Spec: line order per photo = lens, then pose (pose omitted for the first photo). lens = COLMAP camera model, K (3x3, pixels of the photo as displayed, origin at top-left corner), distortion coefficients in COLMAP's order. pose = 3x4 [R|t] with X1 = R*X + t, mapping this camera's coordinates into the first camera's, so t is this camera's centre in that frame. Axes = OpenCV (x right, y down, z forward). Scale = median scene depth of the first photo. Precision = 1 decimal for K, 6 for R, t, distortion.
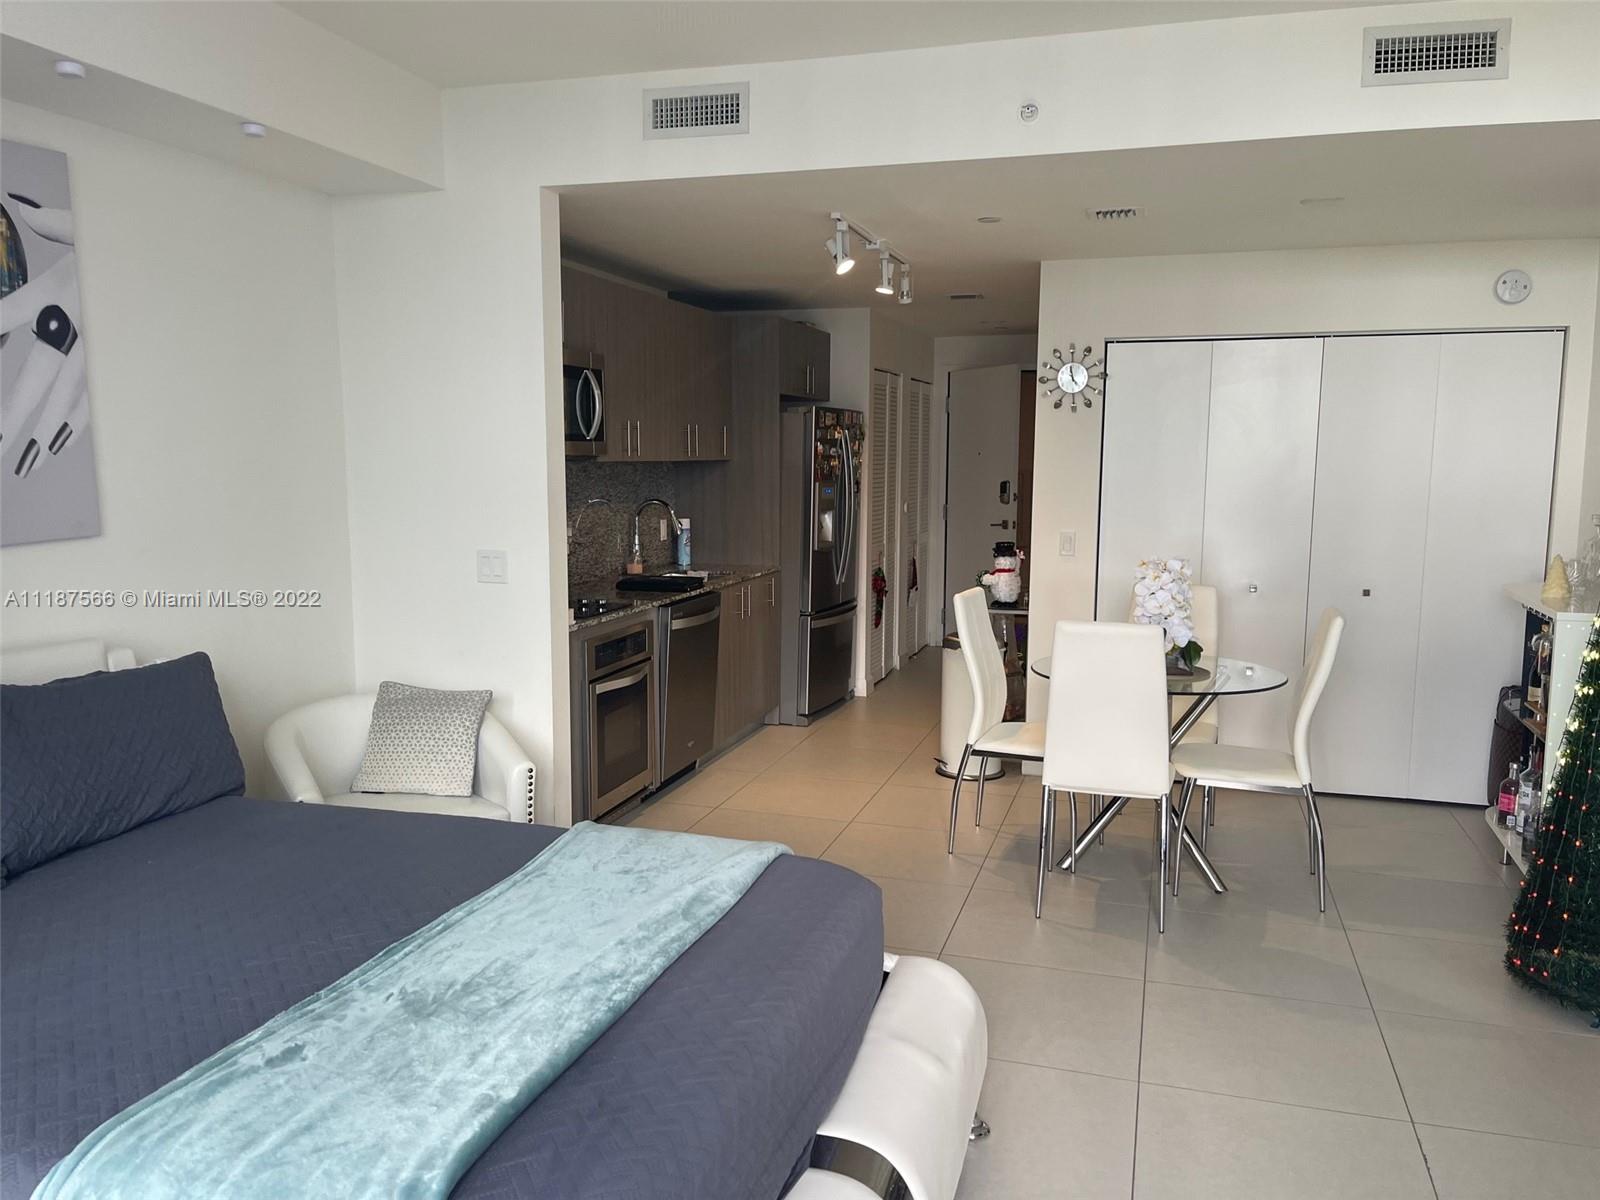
lens RADIAL K [[1199.4, 0, 808.1], [0, 1199.4, 604.5], [0, 0, 1]] dist [0.073815, -0.075938]
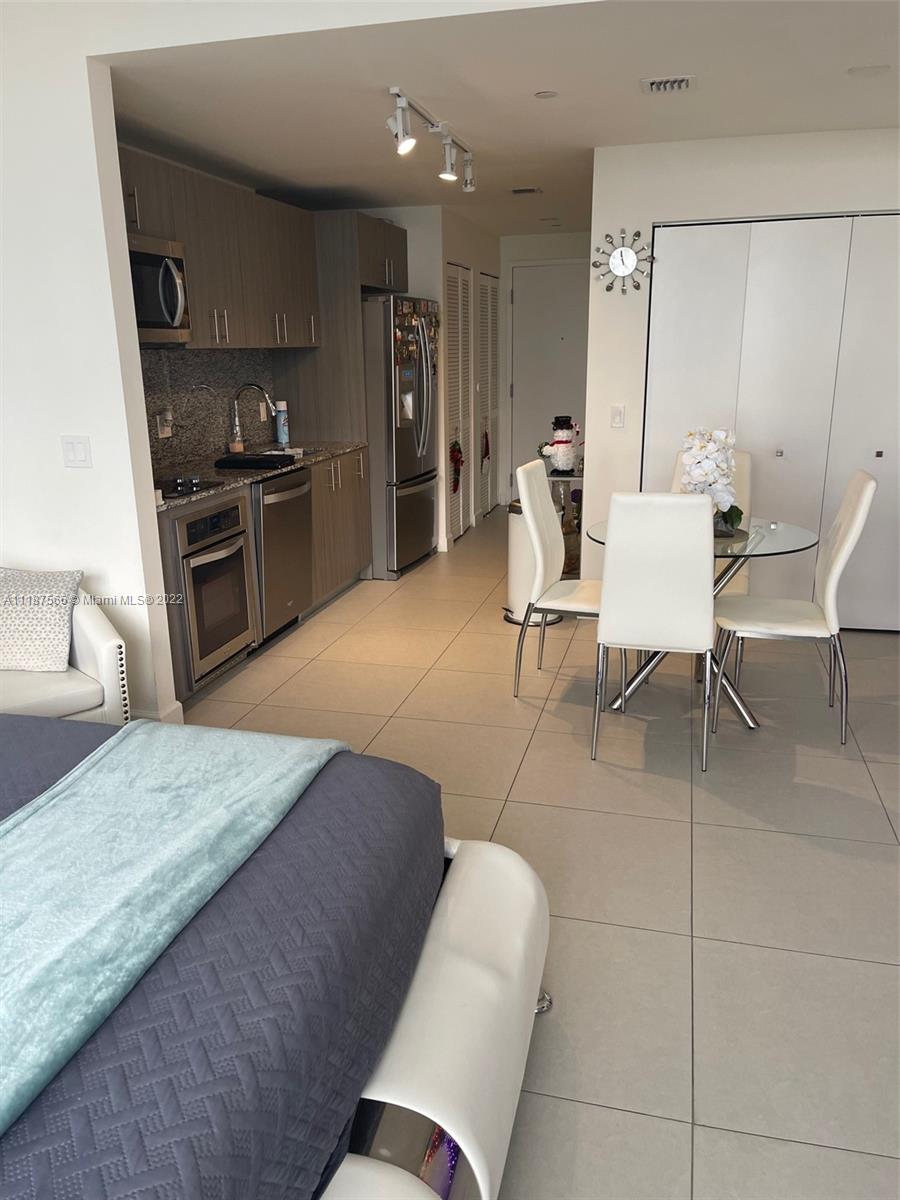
lens RADIAL K [[899.5, 0, 450.0], [0, 899.5, 600.0], [0, 0, 1]] dist [0.073815, -0.075938]
pose [[0.998866, -0.030787, 0.036315, 0.025759], [0.025106, 0.988721, 0.147650, -0.010934], [-0.040452, -0.146570, 0.988373, 0.163084]]
